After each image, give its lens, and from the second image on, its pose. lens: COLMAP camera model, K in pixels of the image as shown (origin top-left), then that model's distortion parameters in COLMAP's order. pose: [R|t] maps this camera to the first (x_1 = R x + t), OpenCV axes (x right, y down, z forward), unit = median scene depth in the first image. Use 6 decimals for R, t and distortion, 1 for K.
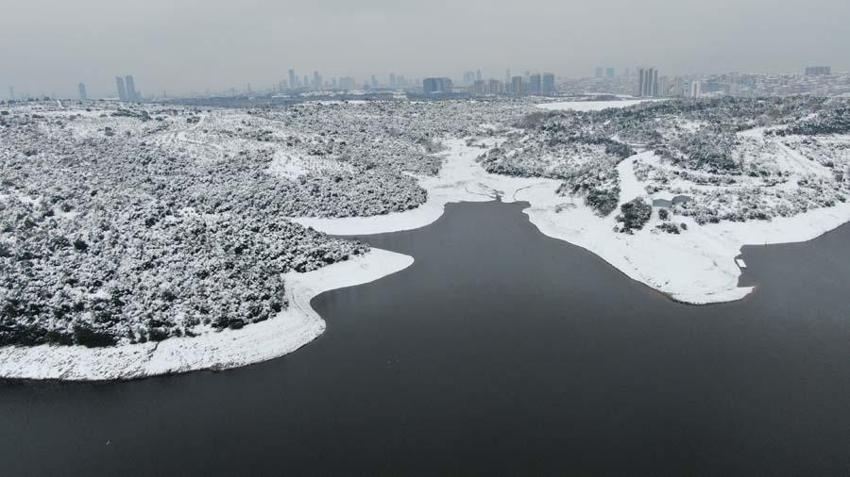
lens RADIAL K [[607.6, 0, 425.0], [0, 607.6, 238.5], [0, 0, 1]] dist [-0.025100, 0.009316]
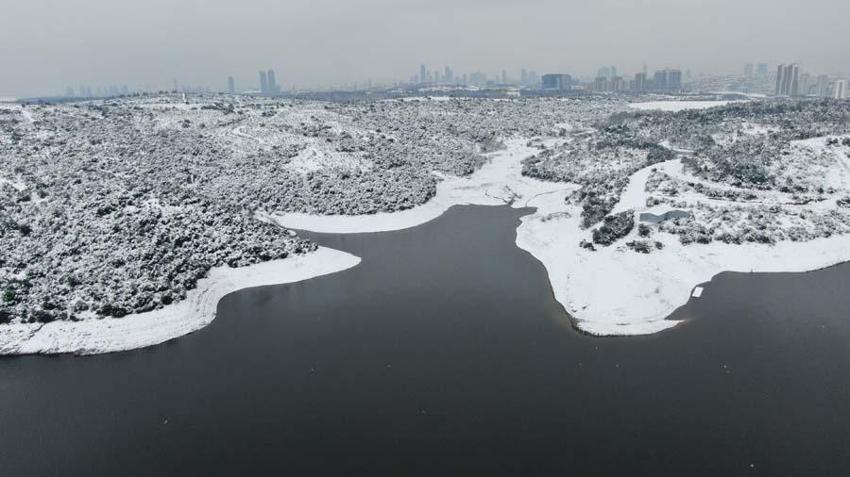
lens RADIAL K [[607.6, 0, 425.0], [0, 607.6, 238.5], [0, 0, 1]] dist [-0.025100, 0.009316]
pose [[0.976097, 0.059896, -0.208917, 0.224128], [-0.058380, 0.998204, 0.013418, -0.017749], [0.209345, -0.000900, 0.977841, 0.044645]]
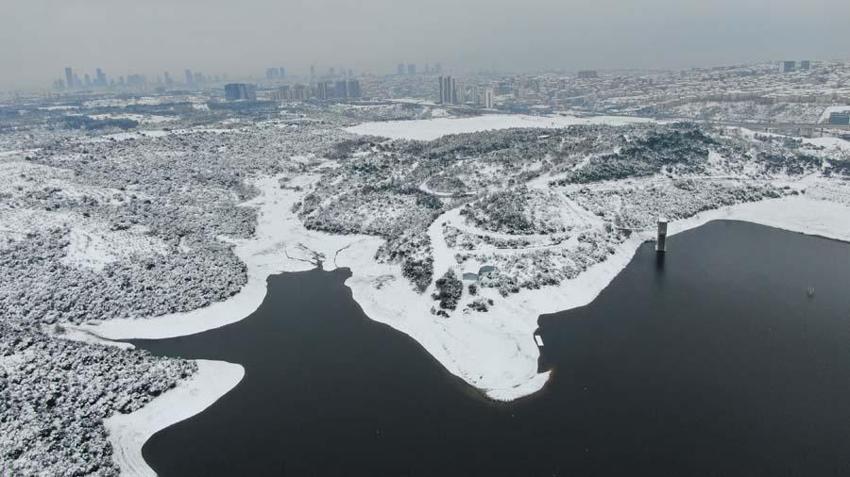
lens RADIAL K [[607.6, 0, 425.0], [0, 607.6, 238.5], [0, 0, 1]] dist [-0.025100, 0.009316]
pose [[0.952551, -0.084205, 0.292498, -0.006886], [0.080184, 0.996448, 0.025732, -0.142804], [-0.293626, -0.001057, 0.955920, -0.035041]]
